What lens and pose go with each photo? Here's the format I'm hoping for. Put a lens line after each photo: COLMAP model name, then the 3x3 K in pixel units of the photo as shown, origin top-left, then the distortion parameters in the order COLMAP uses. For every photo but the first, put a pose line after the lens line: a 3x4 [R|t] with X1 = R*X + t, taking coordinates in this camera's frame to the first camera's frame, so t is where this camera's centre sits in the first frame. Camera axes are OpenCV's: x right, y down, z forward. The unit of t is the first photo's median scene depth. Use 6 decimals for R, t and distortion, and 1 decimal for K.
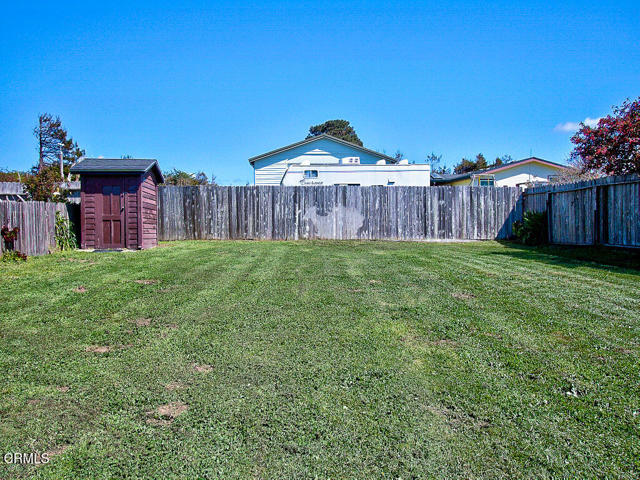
lens RADIAL K [[449.3, 0, 317.2], [0, 449.3, 235.0], [0, 0, 1]] dist [0.005857, -0.006187]
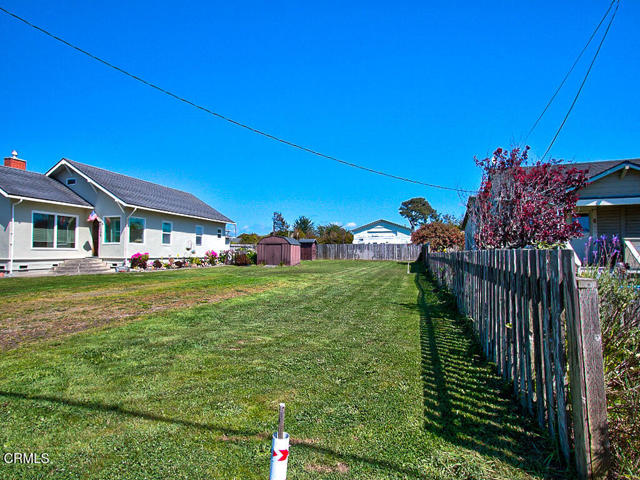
lens RADIAL K [[339.8, 0, 322.9], [0, 339.8, 244.1], [0, 0, 1]] dist [-0.001587, 0.002682]
pose [[0.944573, -0.003499, -0.328283, 0.568338], [-0.019204, 0.997642, -0.065887, 0.065717], [0.327739, 0.068539, 0.942279, -1.497157]]
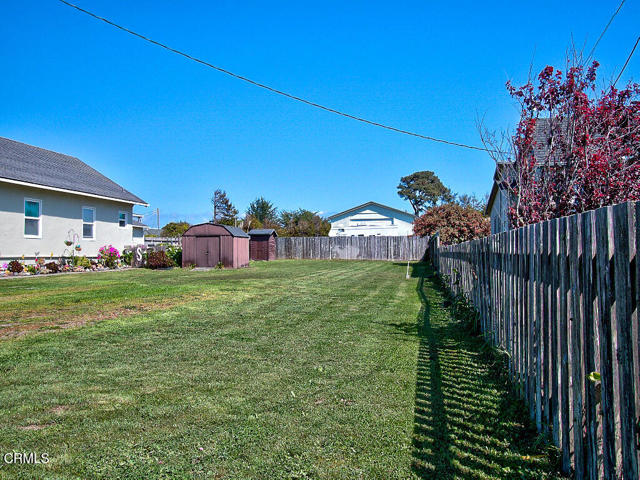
lens RADIAL K [[486.4, 0, 319.7], [0, 486.4, 238.5], [0, 0, 1]] dist [0.047680, -0.033467]
pose [[0.962777, -0.006838, -0.270211, 0.570817], [-0.011754, 0.997675, -0.067127, 0.070503], [0.270042, 0.067805, 0.960458, -1.428512]]
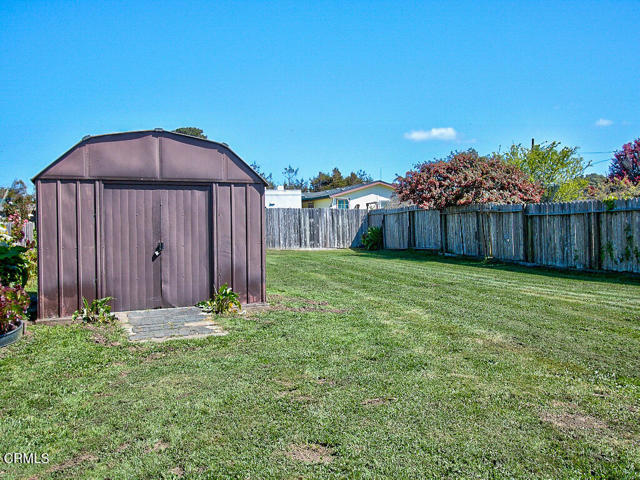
lens RADIAL K [[528.8, 0, 319.6], [0, 528.8, 238.7], [0, 0, 1]] dist [0.025620, -0.008851]
pose [[0.950678, -0.011655, 0.309960, -0.186267], [0.020312, 0.999488, -0.024718, 0.020419], [-0.309513, 0.029795, 0.950428, -0.492429]]
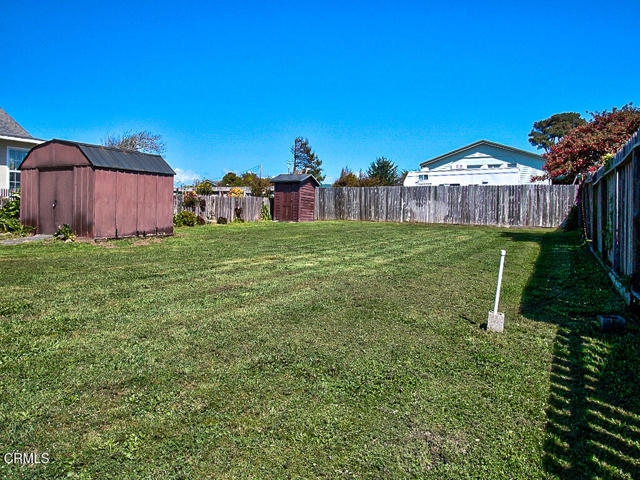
lens RADIAL K [[446.7, 0, 314.3], [0, 446.7, 221.0], [0, 0, 1]] dist [0.002434, -0.002610]
pose [[0.843365, 0.029163, -0.536549, 0.493290], [-0.040997, 0.999108, -0.010136, 0.032974], [0.535775, 0.030545, 0.843808, -0.407180]]
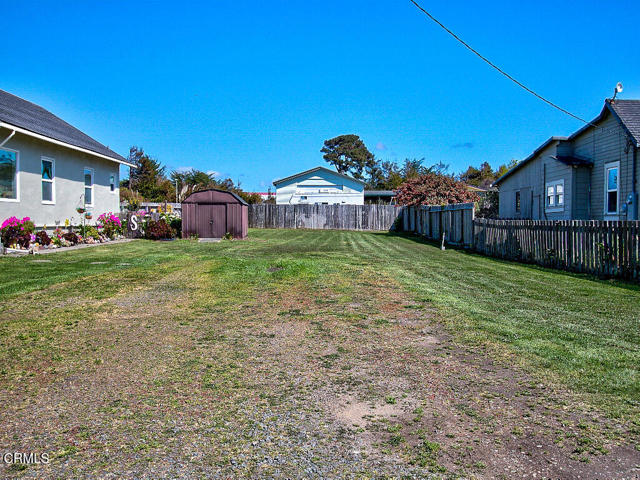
lens RADIAL K [[528.8, 0, 319.4], [0, 528.8, 238.3], [0, 0, 1]] dist [0.025620, -0.008851]
pose [[0.998477, 0.011897, -0.053870, 0.204752], [-0.012199, 0.999912, -0.005284, 0.066652], [0.053802, 0.005933, 0.998534, -1.525996]]
